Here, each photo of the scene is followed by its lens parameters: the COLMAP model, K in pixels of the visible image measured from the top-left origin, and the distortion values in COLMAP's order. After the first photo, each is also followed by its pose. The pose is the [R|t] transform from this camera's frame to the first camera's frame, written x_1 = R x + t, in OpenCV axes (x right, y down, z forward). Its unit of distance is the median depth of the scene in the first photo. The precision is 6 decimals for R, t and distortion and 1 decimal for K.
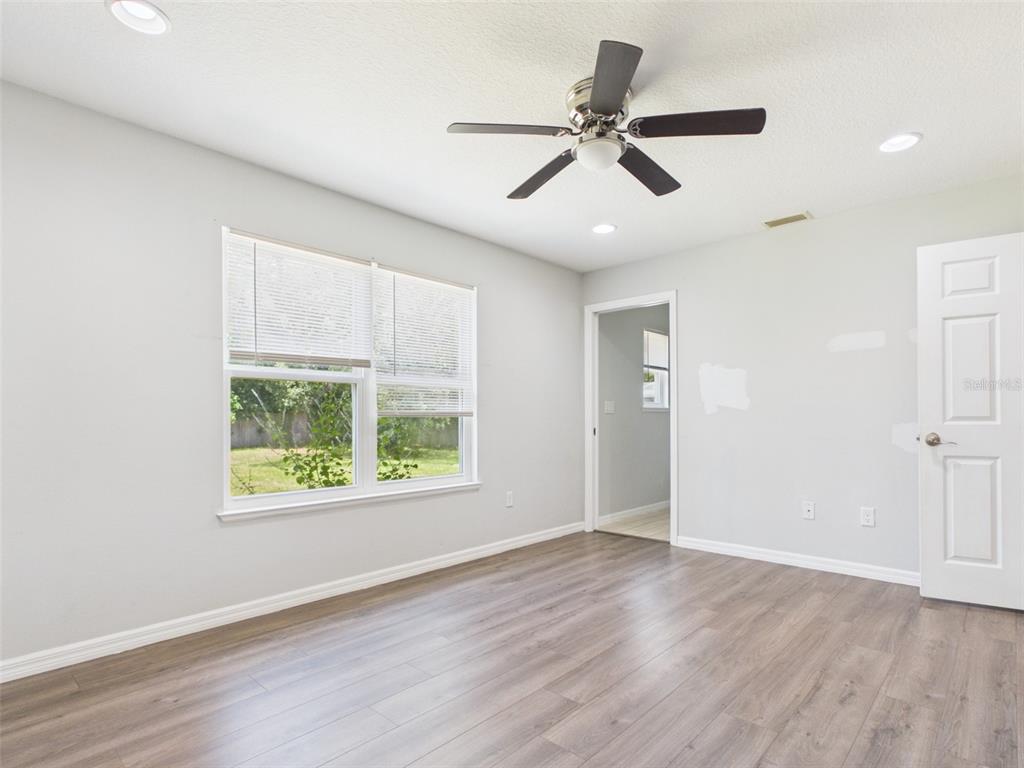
lens RADIAL K [[535.0, 0, 510.7], [0, 535.0, 411.5], [0, 0, 1]] dist [0.000529, 0.000834]
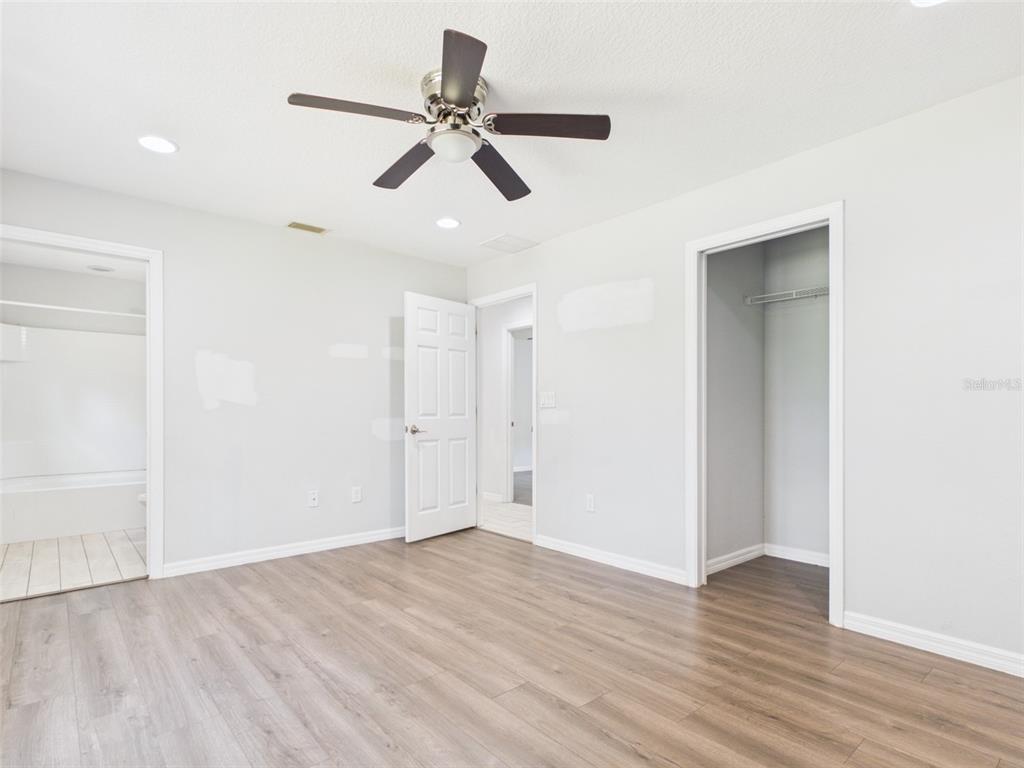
lens RADIAL K [[535.0, 0, 510.7], [0, 535.0, 411.5], [0, 0, 1]] dist [0.000529, 0.000834]
pose [[0.116386, 0.009991, 0.993154, -0.619793], [-0.009514, 0.999915, -0.008944, 0.015336], [-0.993158, -0.008408, 0.116471, 0.612810]]
